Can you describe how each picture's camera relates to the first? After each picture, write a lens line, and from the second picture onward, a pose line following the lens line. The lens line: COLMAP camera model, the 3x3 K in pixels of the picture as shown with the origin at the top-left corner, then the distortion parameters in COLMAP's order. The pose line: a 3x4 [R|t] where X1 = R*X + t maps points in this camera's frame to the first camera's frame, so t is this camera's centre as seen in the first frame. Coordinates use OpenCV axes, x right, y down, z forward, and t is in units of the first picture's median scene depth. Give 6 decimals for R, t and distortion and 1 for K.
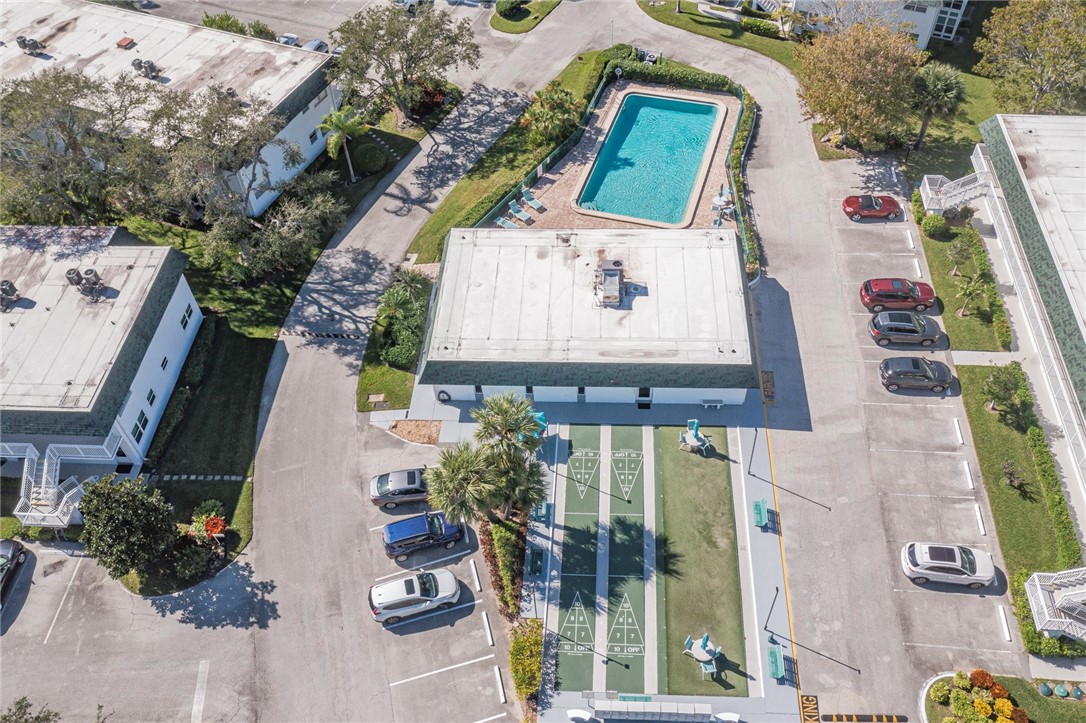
lens RADIAL K [[881.4, 0, 543.0], [0, 881.4, 361.5], [0, 0, 1]] dist [-0.003663, -0.005028]
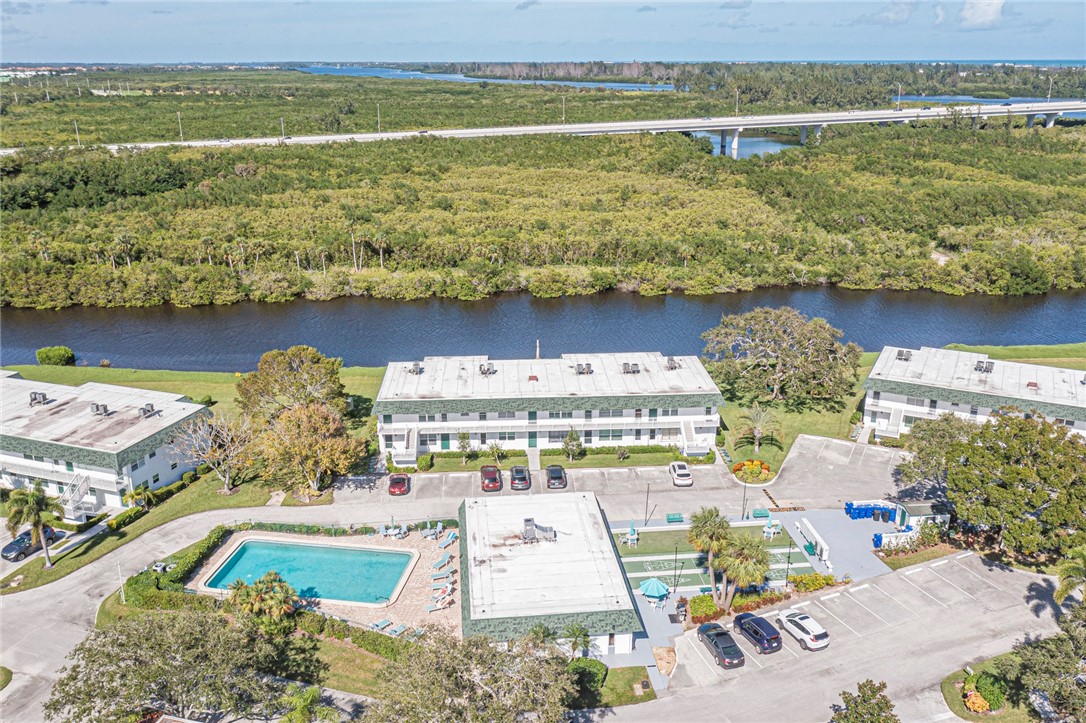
lens RADIAL K [[895.8, 0, 523.2], [0, 895.8, 298.5], [0, 0, 1]] dist [-0.009851, -0.000449]
pose [[-0.129761, -0.227744, 0.965036, -0.865116], [0.754195, 0.609164, 0.245171, -0.489727], [-0.643702, 0.759639, 0.092717, 0.445570]]
